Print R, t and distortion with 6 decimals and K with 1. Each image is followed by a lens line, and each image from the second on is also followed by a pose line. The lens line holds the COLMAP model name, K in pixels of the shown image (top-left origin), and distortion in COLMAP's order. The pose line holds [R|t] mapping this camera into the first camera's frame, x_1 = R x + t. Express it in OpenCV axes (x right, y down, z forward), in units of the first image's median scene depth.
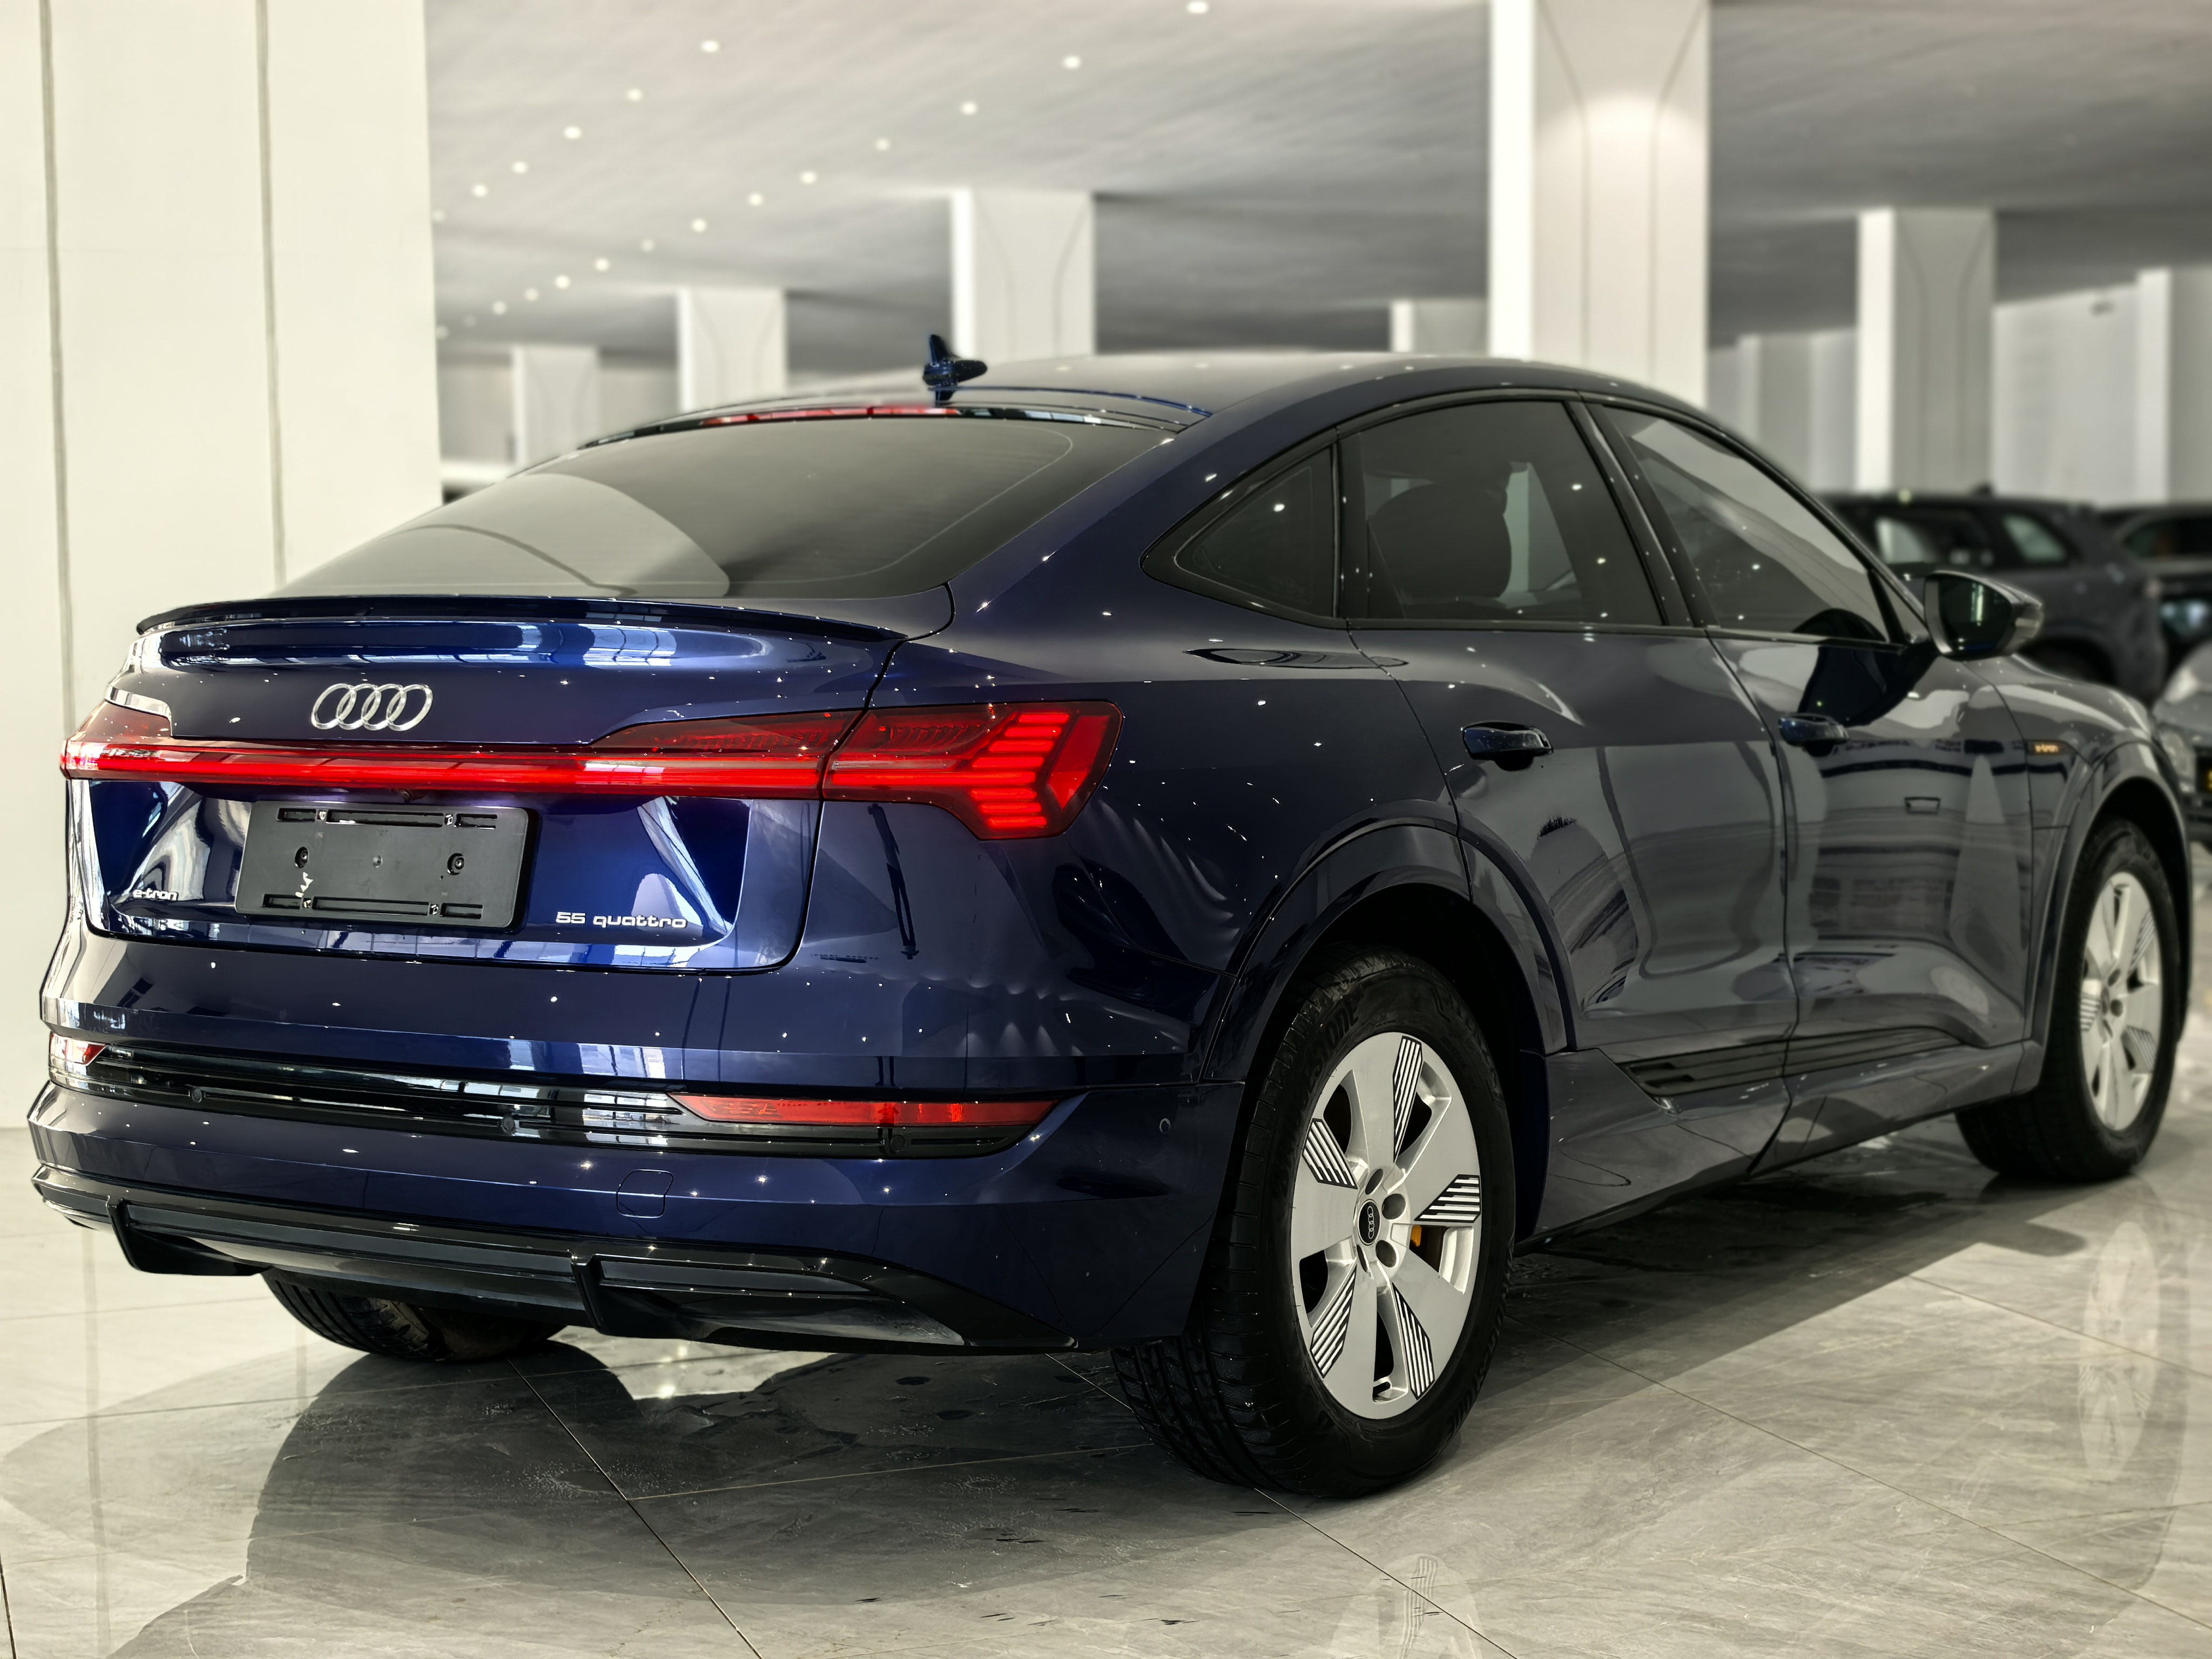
lens RADIAL K [[3612.0, 0, 1106.0], [0, 3612.0, 829.5], [0, 0, 1]] dist [0.258939, -1.138908]
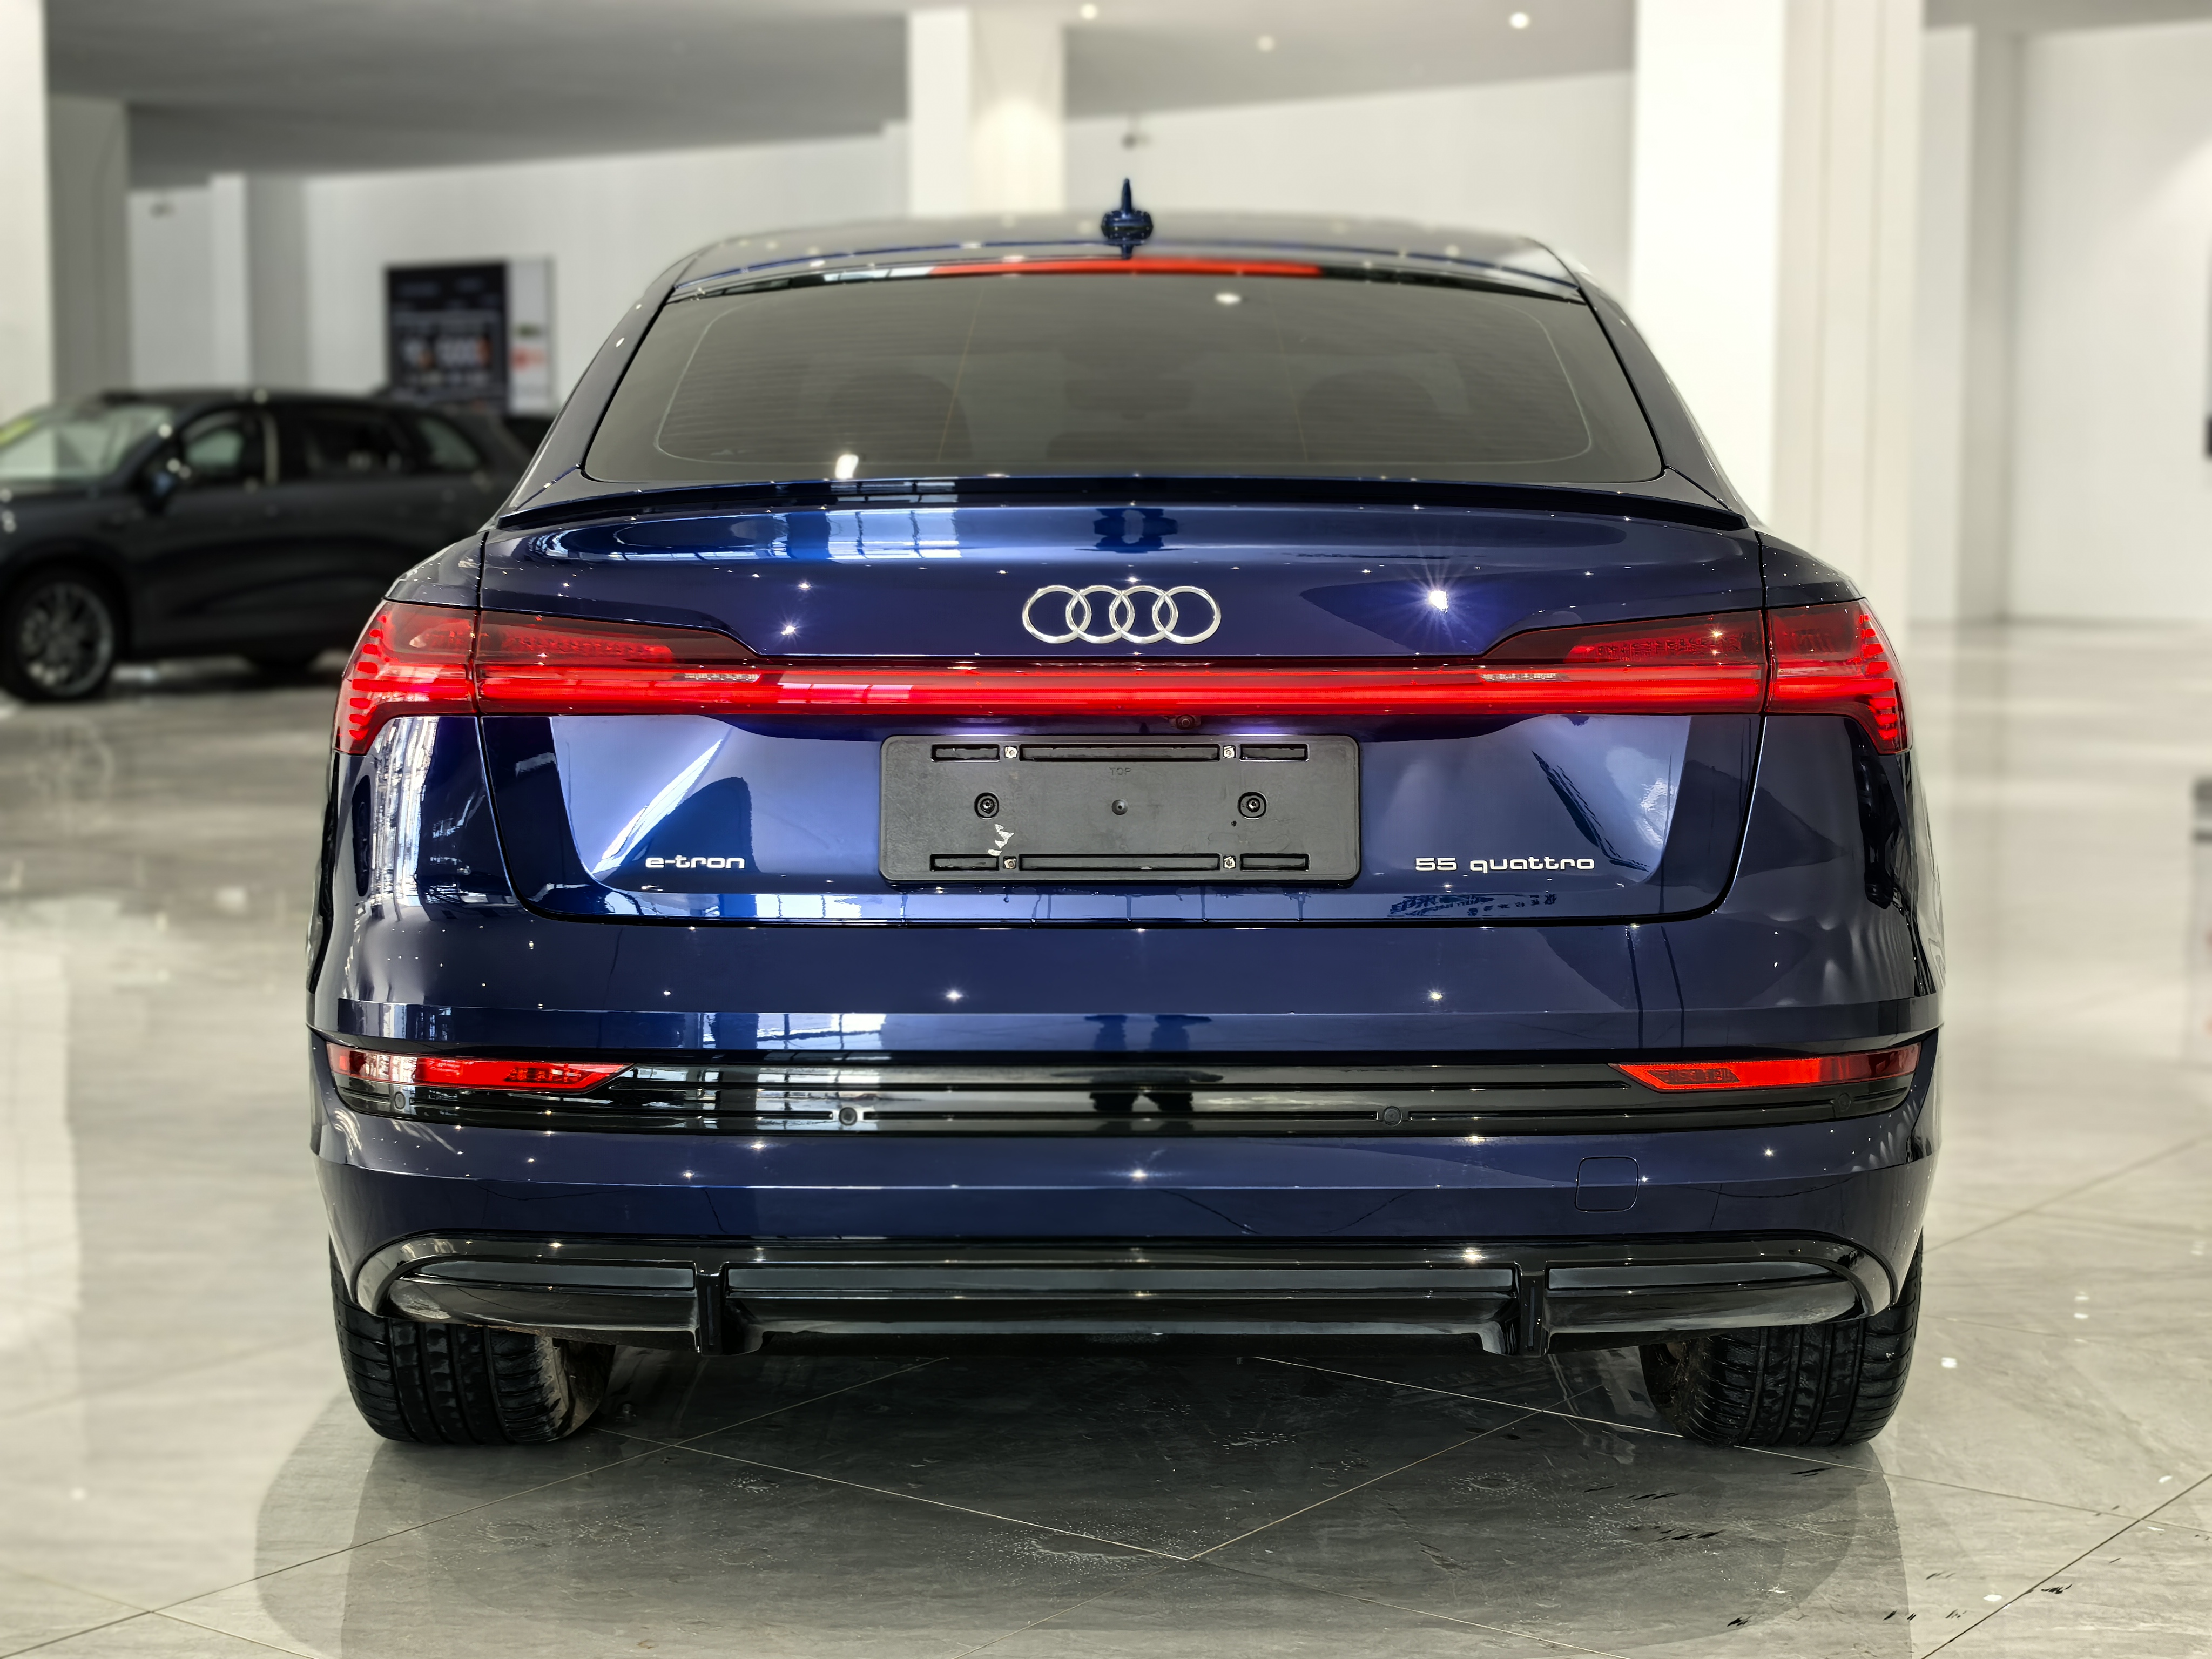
lens RADIAL K [[3612.0, 0, 1106.0], [0, 3612.0, 829.5], [0, 0, 1]] dist [0.258939, -1.138908]
pose [[0.876700, -0.044444, 0.478981, -0.487403], [0.027758, 0.998738, 0.041865, -0.016458], [-0.480237, -0.023407, 0.876827, 0.241061]]
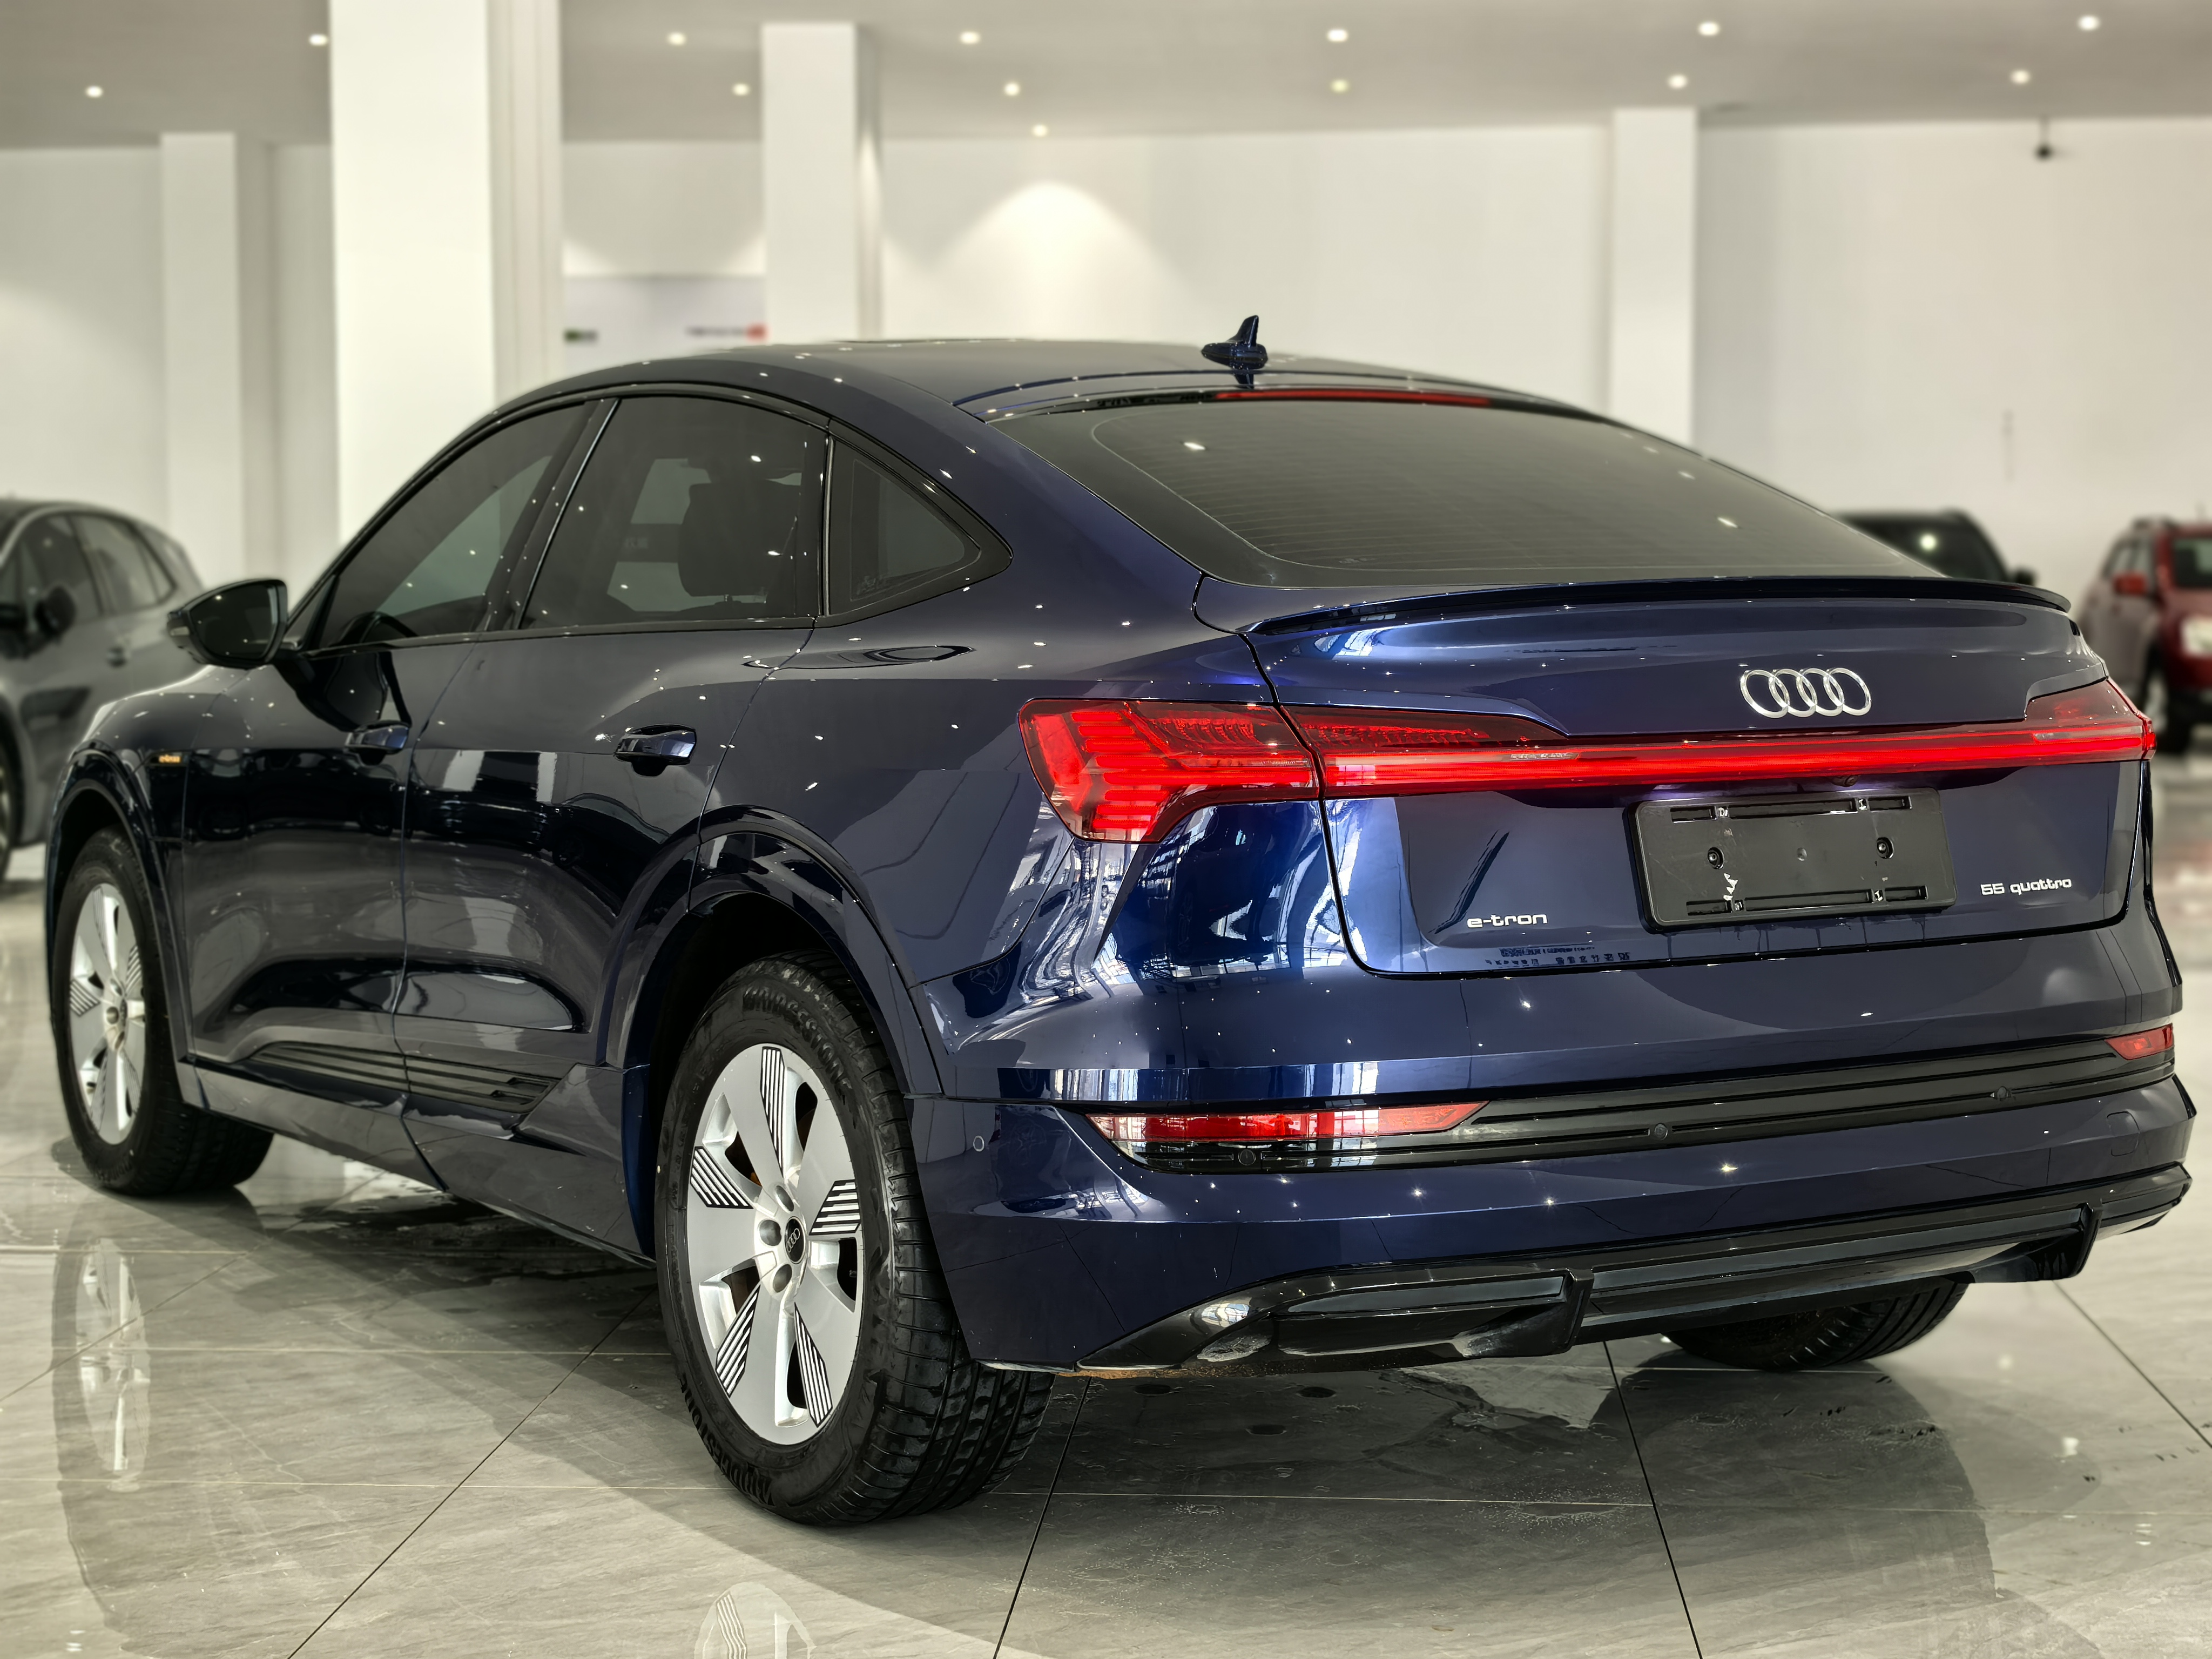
lens RADIAL K [[3612.0, 0, 1106.0], [0, 3612.0, 829.5], [0, 0, 1]] dist [0.258939, -1.138908]
pose [[0.463941, -0.060265, 0.883814, -0.942535], [0.055206, 0.997711, 0.039052, -0.037694], [-0.884144, 0.030674, 0.466206, 0.586421]]
